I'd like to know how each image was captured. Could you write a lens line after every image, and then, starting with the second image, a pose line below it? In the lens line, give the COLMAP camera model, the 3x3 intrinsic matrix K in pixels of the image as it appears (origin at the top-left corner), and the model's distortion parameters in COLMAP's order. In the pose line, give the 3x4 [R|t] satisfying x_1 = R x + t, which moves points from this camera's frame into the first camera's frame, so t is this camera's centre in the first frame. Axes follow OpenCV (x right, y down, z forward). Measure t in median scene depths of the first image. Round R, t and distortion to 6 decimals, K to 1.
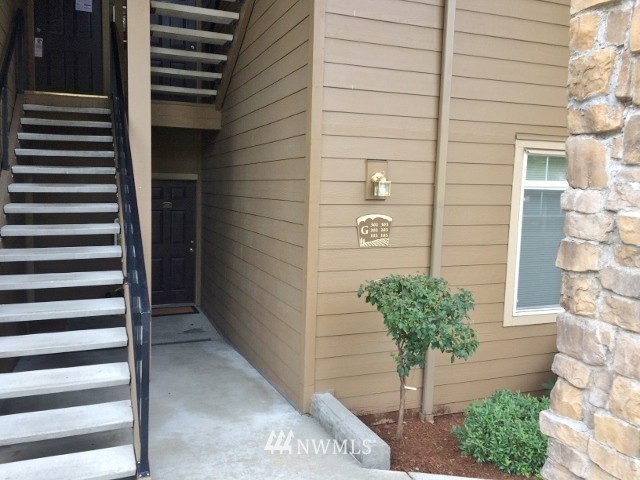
lens RADIAL K [[535.5, 0, 318.4], [0, 535.5, 240.3], [0, 0, 1]] dist [0.009875, -0.002644]
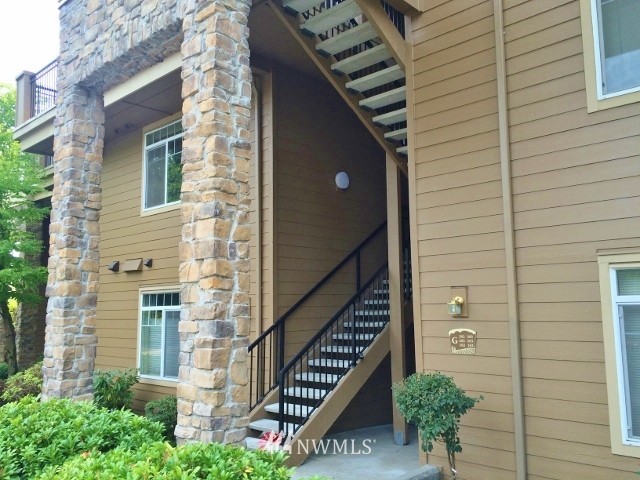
lens RADIAL K [[535.5, 0, 319.4], [0, 535.5, 240.0], [0, 0, 1]] dist [0.009875, -0.002644]
pose [[0.445799, -0.139868, -0.884138, 1.117558], [-0.070871, 0.979101, -0.190625, 0.013598], [0.892323, 0.147641, 0.426570, 0.108138]]
